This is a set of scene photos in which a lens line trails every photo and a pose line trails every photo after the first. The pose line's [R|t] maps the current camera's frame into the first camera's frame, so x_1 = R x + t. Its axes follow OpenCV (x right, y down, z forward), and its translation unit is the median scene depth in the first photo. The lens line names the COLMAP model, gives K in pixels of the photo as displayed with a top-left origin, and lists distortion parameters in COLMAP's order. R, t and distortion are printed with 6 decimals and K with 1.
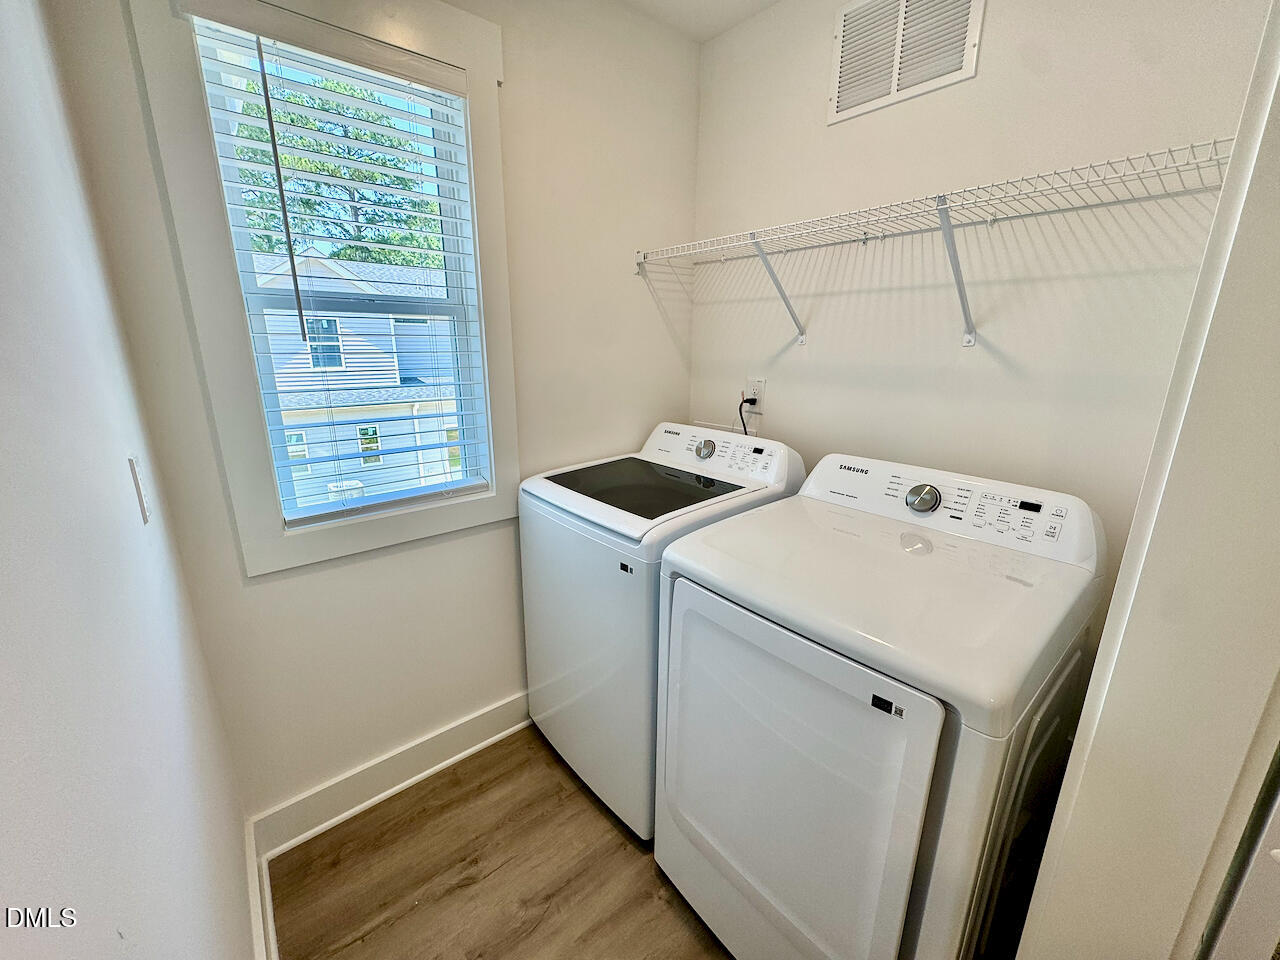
lens RADIAL K [[512.8, 0, 638.9], [0, 512.8, 479.6], [0, 0, 1]] dist [-0.002790, 0.000053]
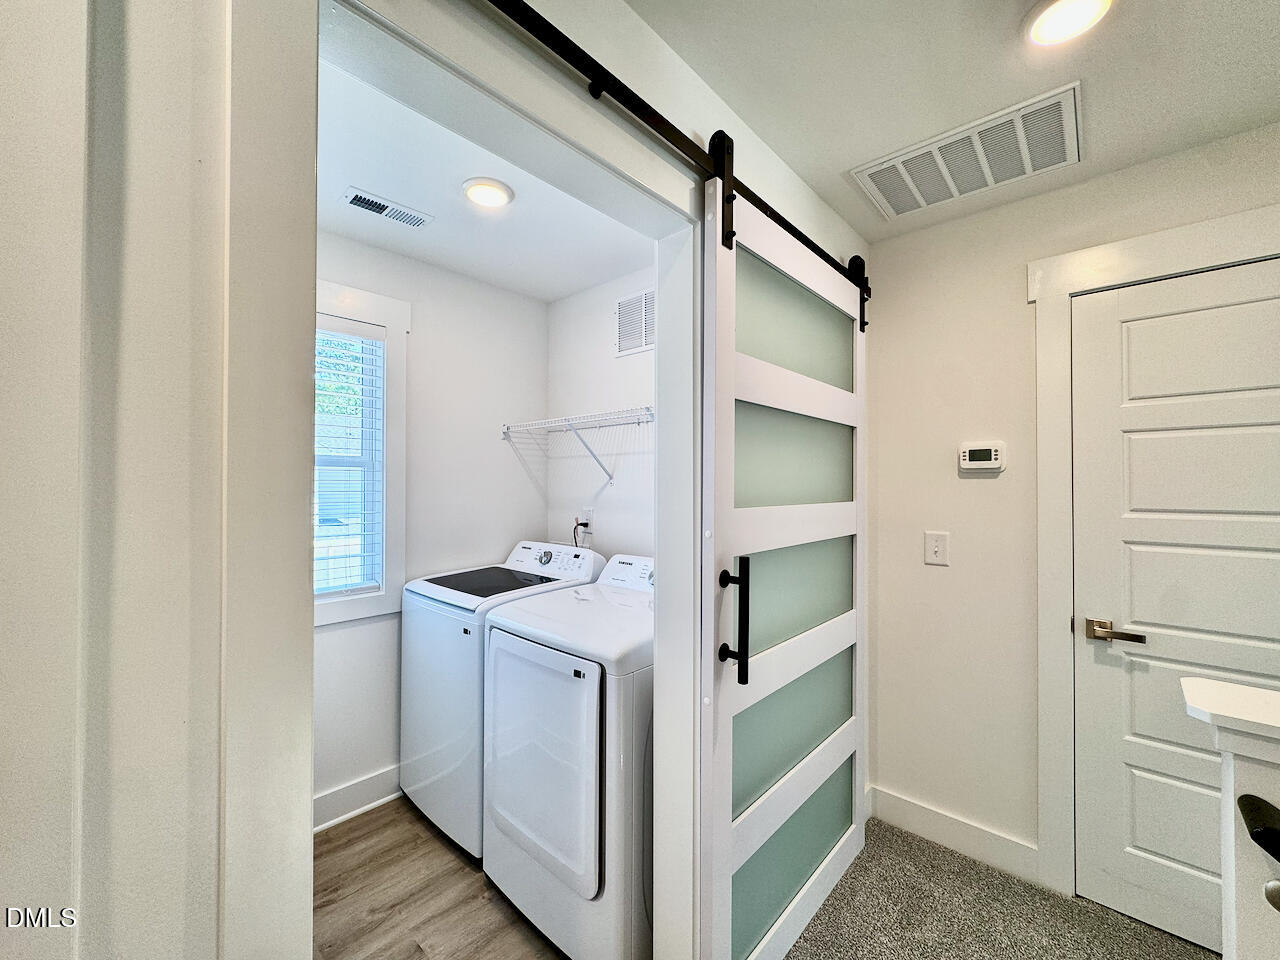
lens RADIAL K [[512.8, 0, 638.9], [0, 512.8, 479.6], [0, 0, 1]] dist [-0.002790, 0.000053]
pose [[0.991752, -0.002534, 0.128146, 0.217293], [0.036567, 0.963846, -0.263937, 0.122492], [-0.122844, 0.266446, 0.955989, -0.463780]]
